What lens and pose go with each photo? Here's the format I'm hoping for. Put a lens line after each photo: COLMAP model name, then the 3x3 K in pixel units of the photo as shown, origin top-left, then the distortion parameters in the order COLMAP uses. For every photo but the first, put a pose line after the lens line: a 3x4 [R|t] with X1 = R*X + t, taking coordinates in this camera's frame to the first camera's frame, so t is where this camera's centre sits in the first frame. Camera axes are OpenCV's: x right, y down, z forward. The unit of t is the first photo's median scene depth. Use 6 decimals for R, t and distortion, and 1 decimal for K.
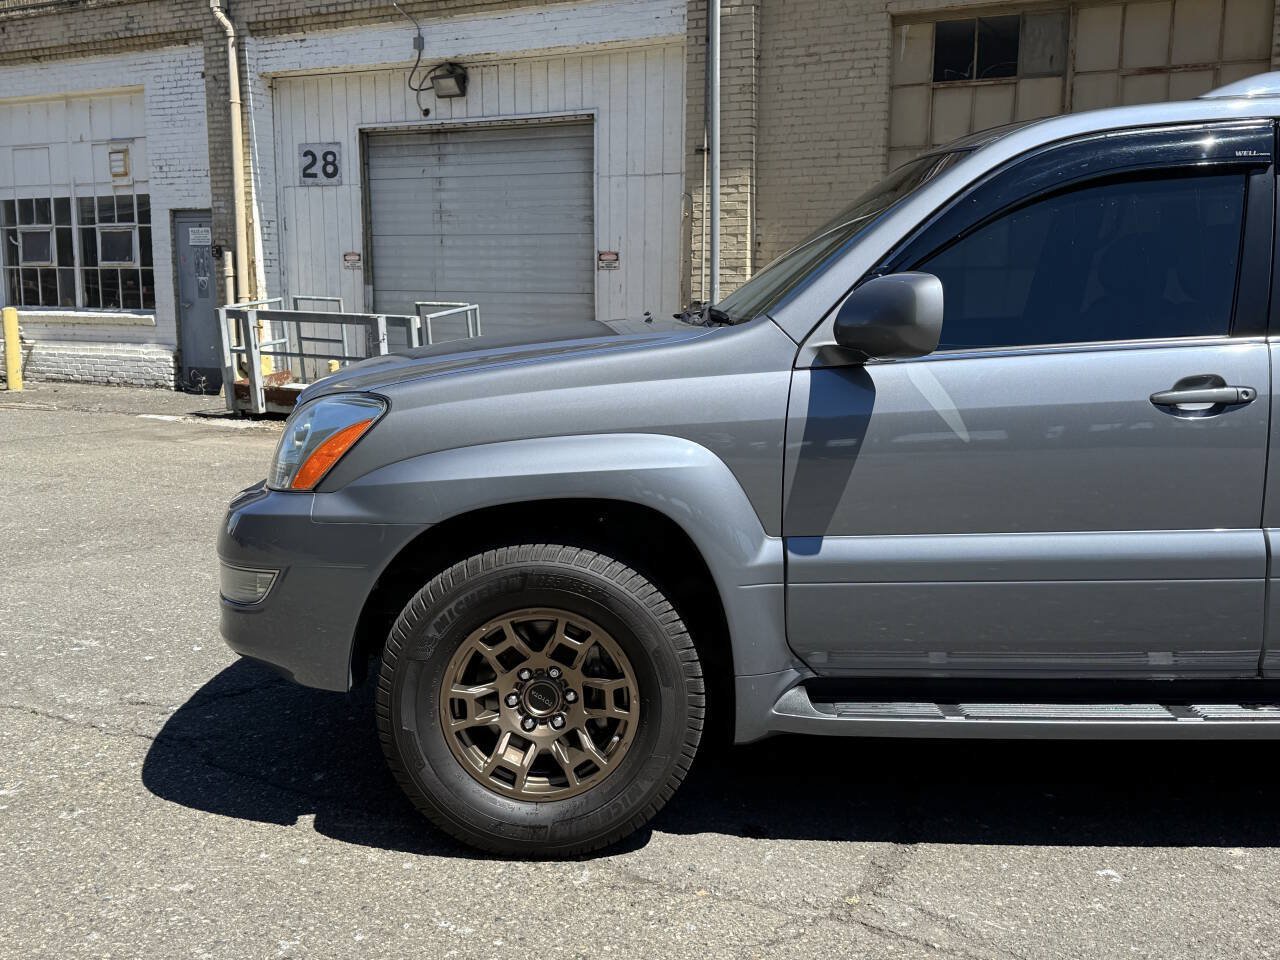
lens RADIAL K [[1268.1, 0, 639.2], [0, 1268.1, 483.9], [0, 0, 1]] dist [0.199923, -0.434672]
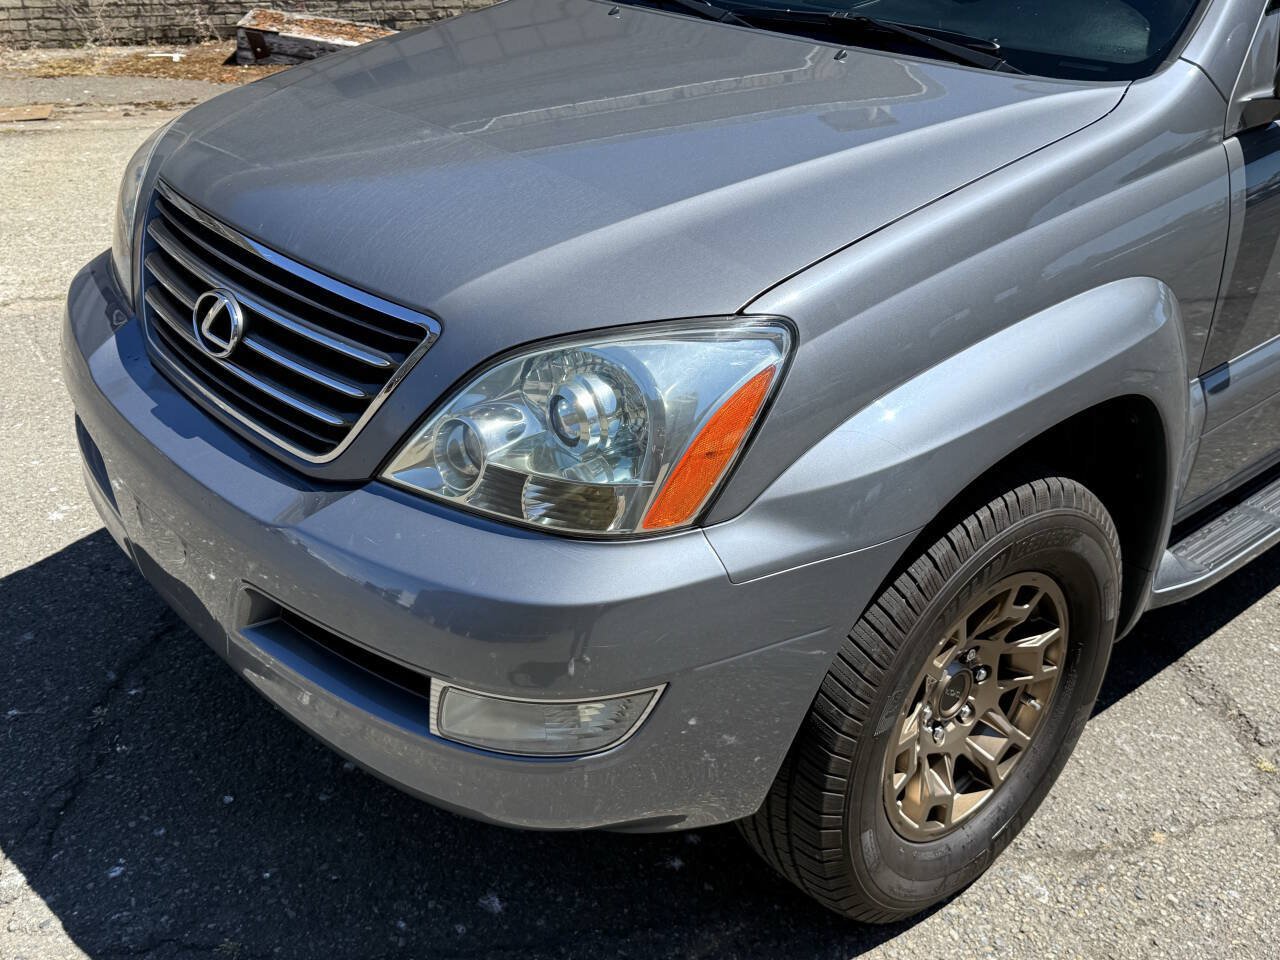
lens RADIAL K [[1284.0, 0, 641.9], [0, 1284.0, 477.2], [0, 0, 1]] dist [0.114649, -0.207612]
pose [[0.759553, -0.306716, 0.573590, -0.131540], [0.100797, 0.926691, 0.362054, -0.047389], [-0.642588, -0.217183, 0.734787, 0.148306]]
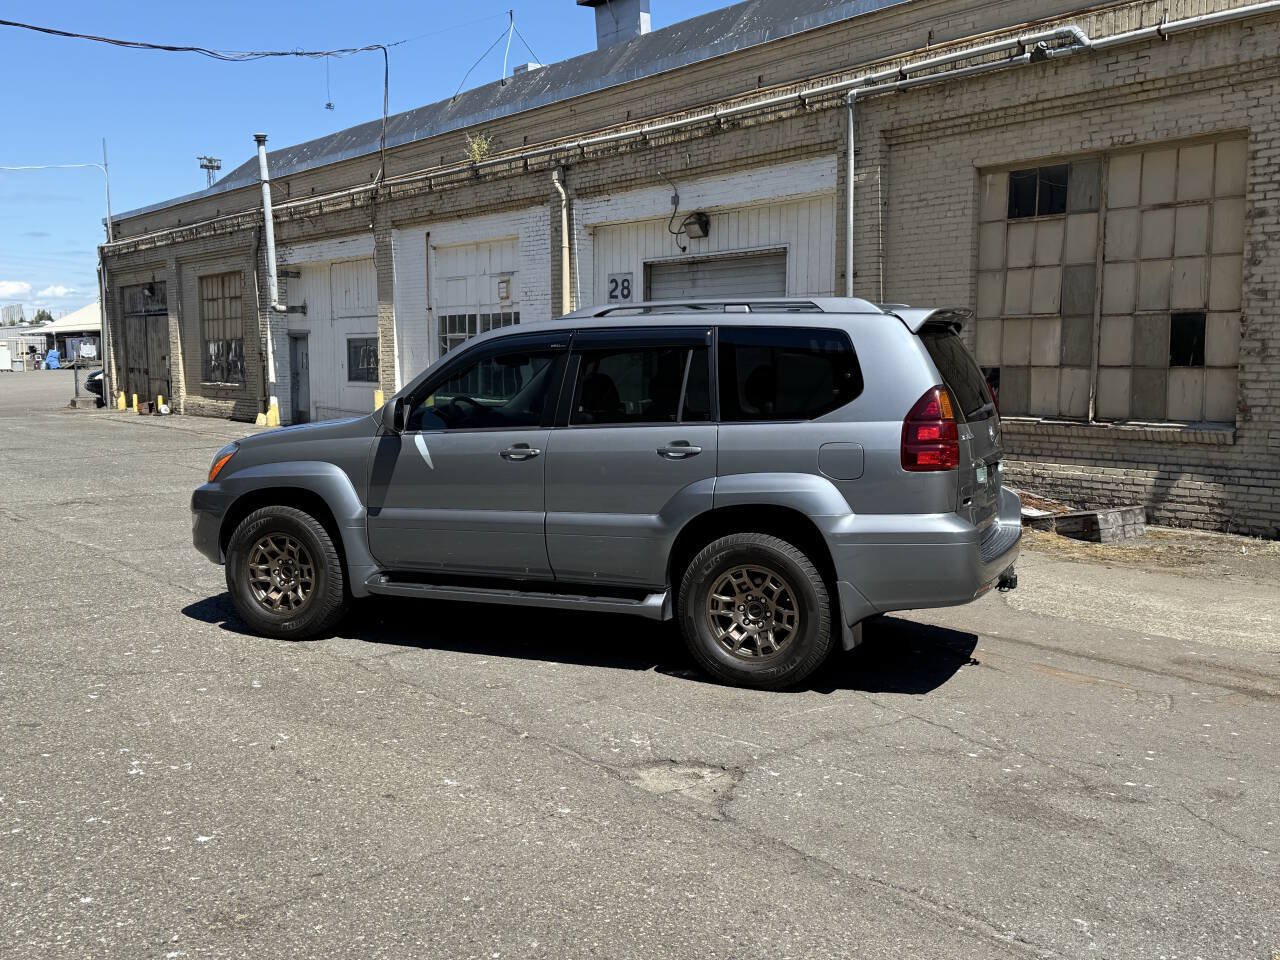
lens RADIAL K [[1264.8, 0, 639.1], [0, 1264.8, 478.5], [0, 0, 1]] dist [0.199036, -0.423497]
pose [[0.917185, 0.033000, -0.397093, 0.344566], [-0.057748, 0.997052, -0.050523, 0.018088], [0.394255, 0.069271, 0.916387, -0.219670]]
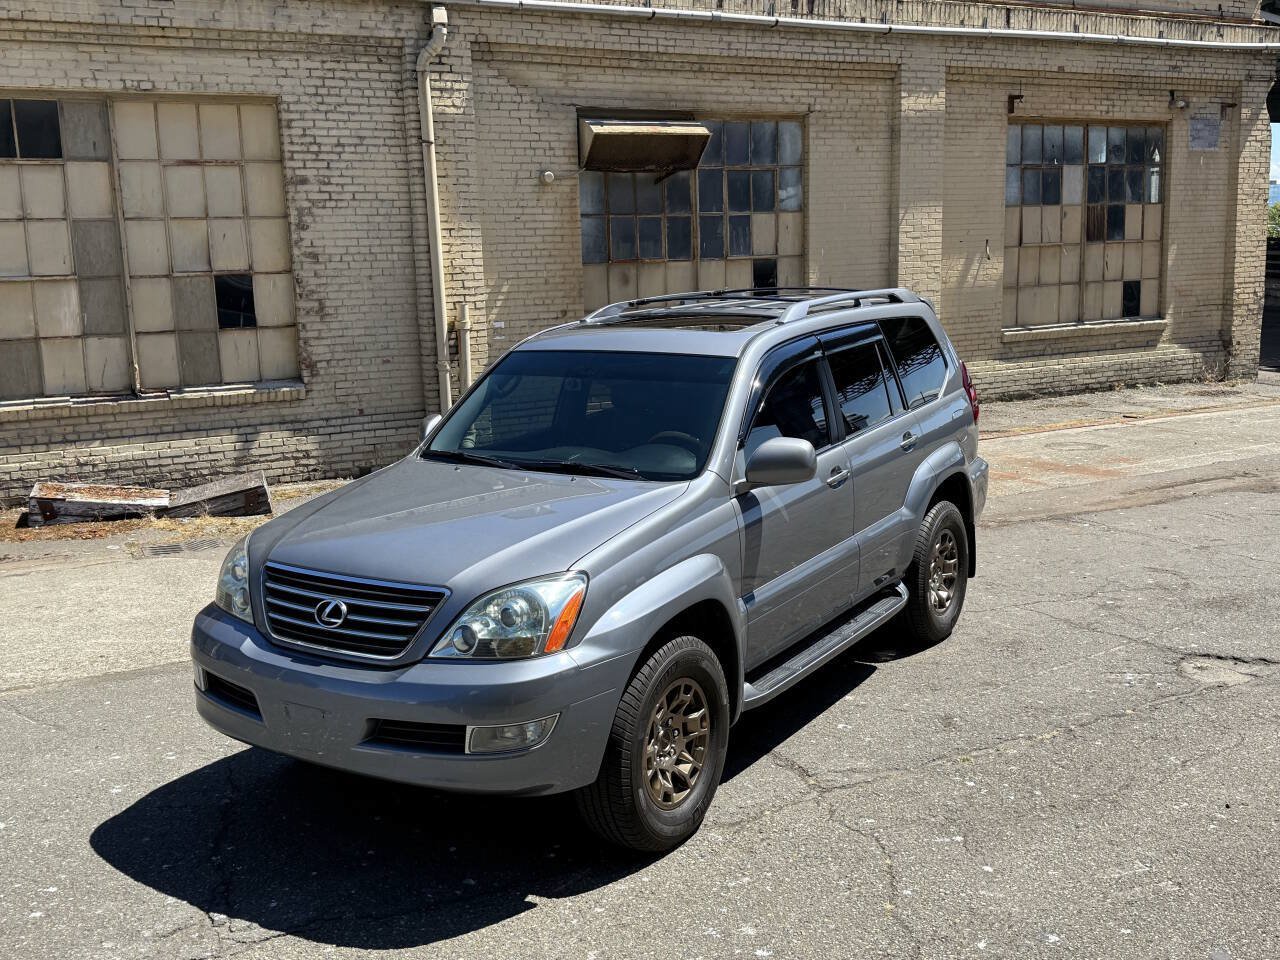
lens RADIAL K [[1269.0, 0, 638.3], [0, 1269.0, 472.4], [0, 0, 1]] dist [0.207055, -0.462596]
pose [[0.542676, -0.165492, 0.823477, -0.306706], [0.162186, 0.982593, 0.090588, -0.068559], [-0.824135, 0.084396, 0.560070, 0.033786]]
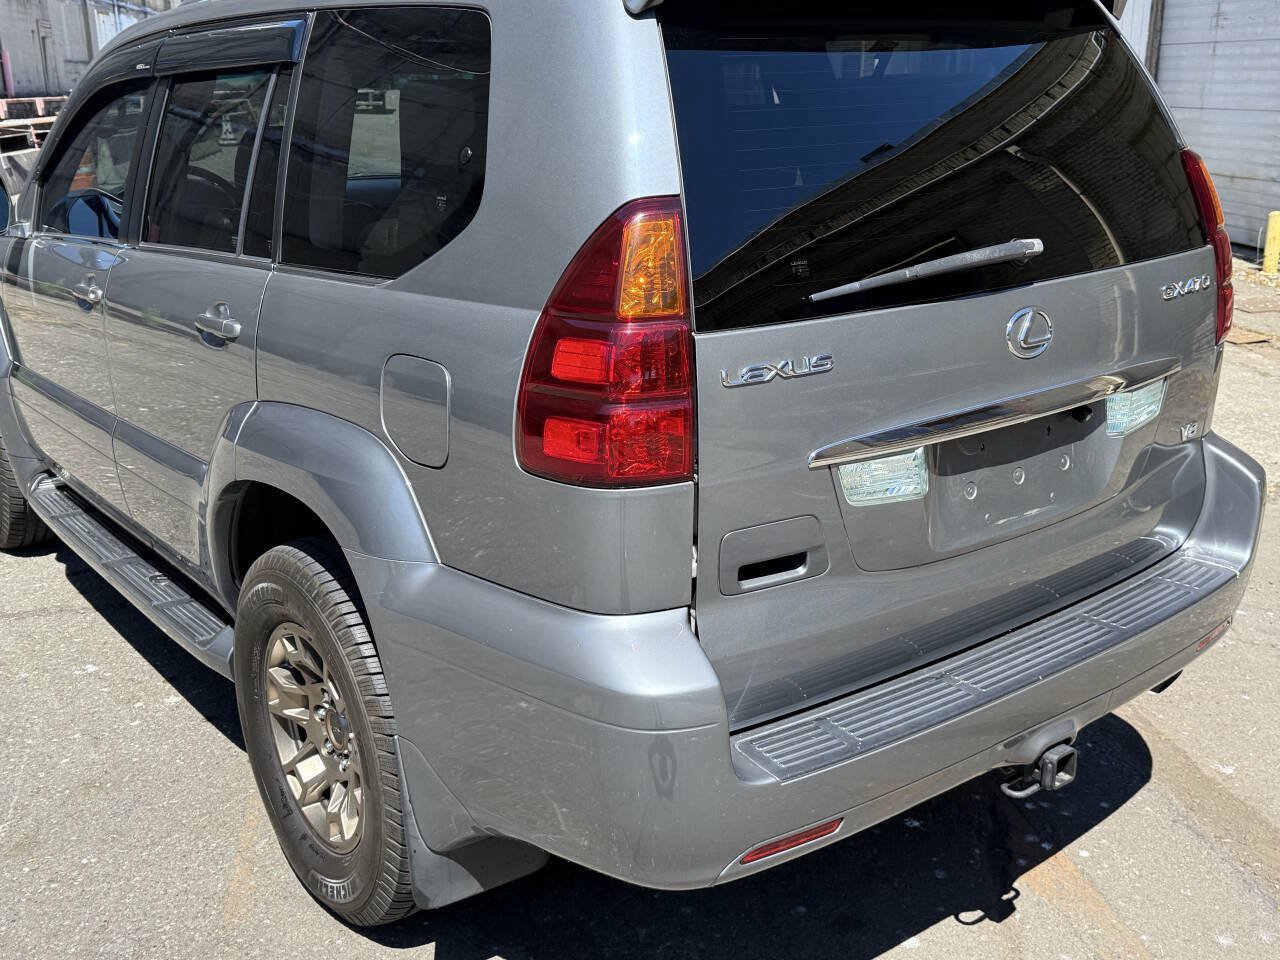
lens RADIAL K [[1264.8, 0, 639.1], [0, 1264.8, 478.5], [0, 0, 1]] dist [0.199036, -0.423497]
pose [[0.612408, 0.221152, -0.758978, 0.369362], [-0.106054, 0.974378, 0.198343, -0.041662], [0.783396, -0.040974, 0.620171, 0.151020]]
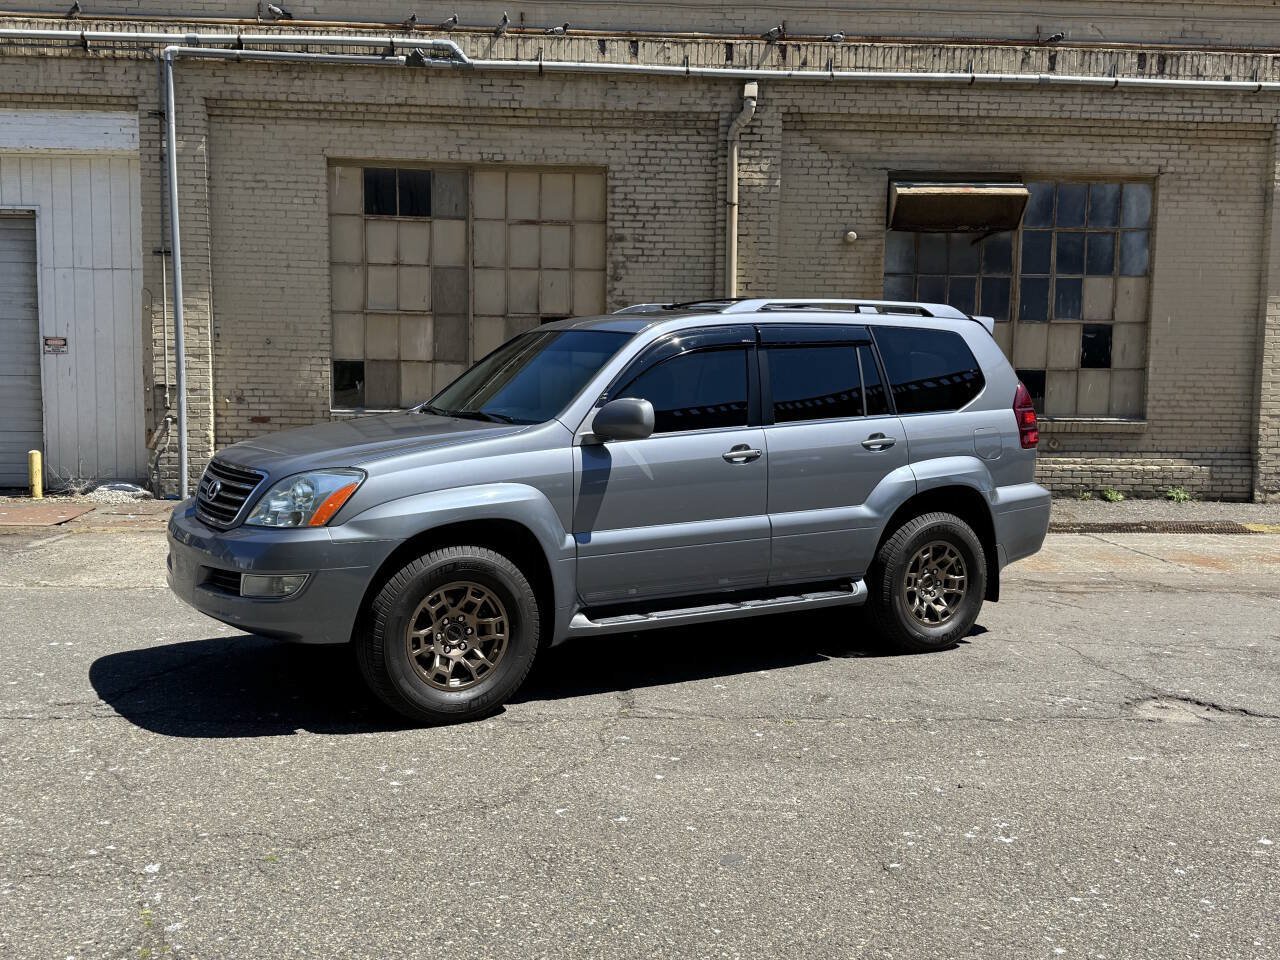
lens RADIAL K [[1268.4, 0, 638.8], [0, 1268.4, 479.2], [0, 0, 1]] dist [0.202863, -0.440510]
pose [[0.848453, -0.043569, 0.527474, -0.186632], [0.072802, 0.996740, -0.034772, 0.007774], [-0.524240, 0.067903, 0.848859, -0.157778]]
